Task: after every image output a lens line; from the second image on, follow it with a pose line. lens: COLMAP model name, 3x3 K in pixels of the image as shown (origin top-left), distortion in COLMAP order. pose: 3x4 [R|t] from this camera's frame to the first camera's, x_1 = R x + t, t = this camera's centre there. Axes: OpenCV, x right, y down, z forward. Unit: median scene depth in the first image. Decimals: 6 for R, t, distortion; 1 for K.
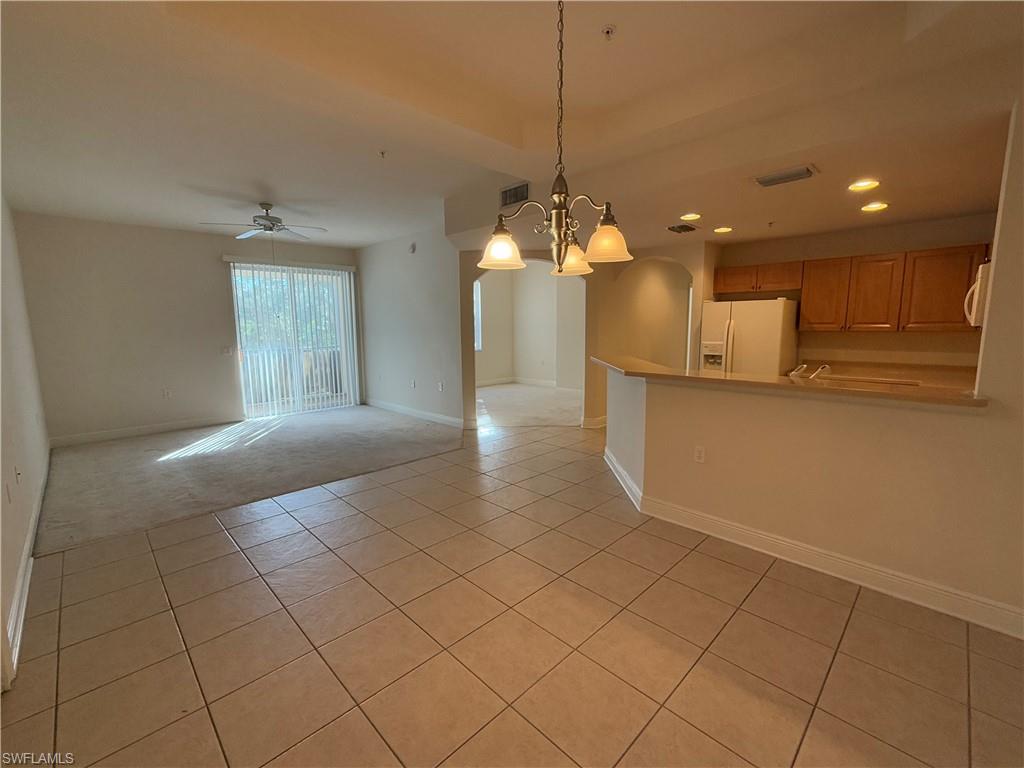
lens RADIAL K [[443.3, 0, 512.0], [0, 443.3, 384.0], [0, 0, 1]] dist [-0.001366, -0.000274]
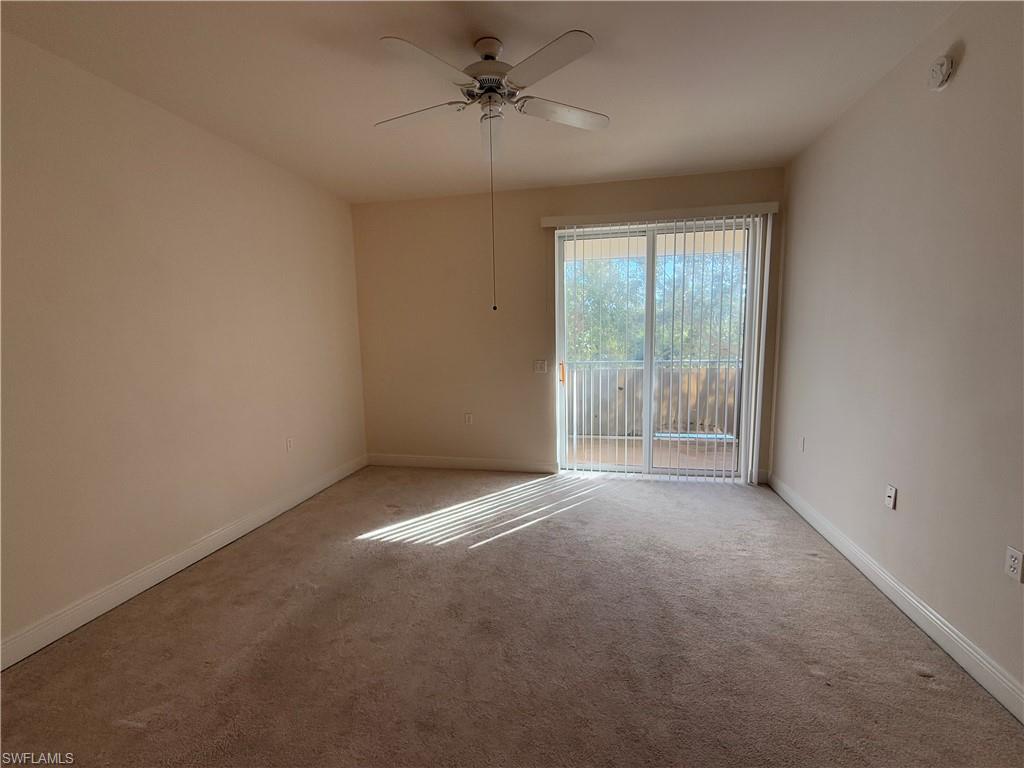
lens RADIAL K [[443.3, 0, 512.0], [0, 443.3, 384.0], [0, 0, 1]] dist [-0.001366, -0.000274]
pose [[0.556497, 0.103284, -0.824405, -0.098300], [-0.100336, 0.993336, 0.056718, -0.067019], [0.824769, 0.051154, 0.563151, 0.491904]]
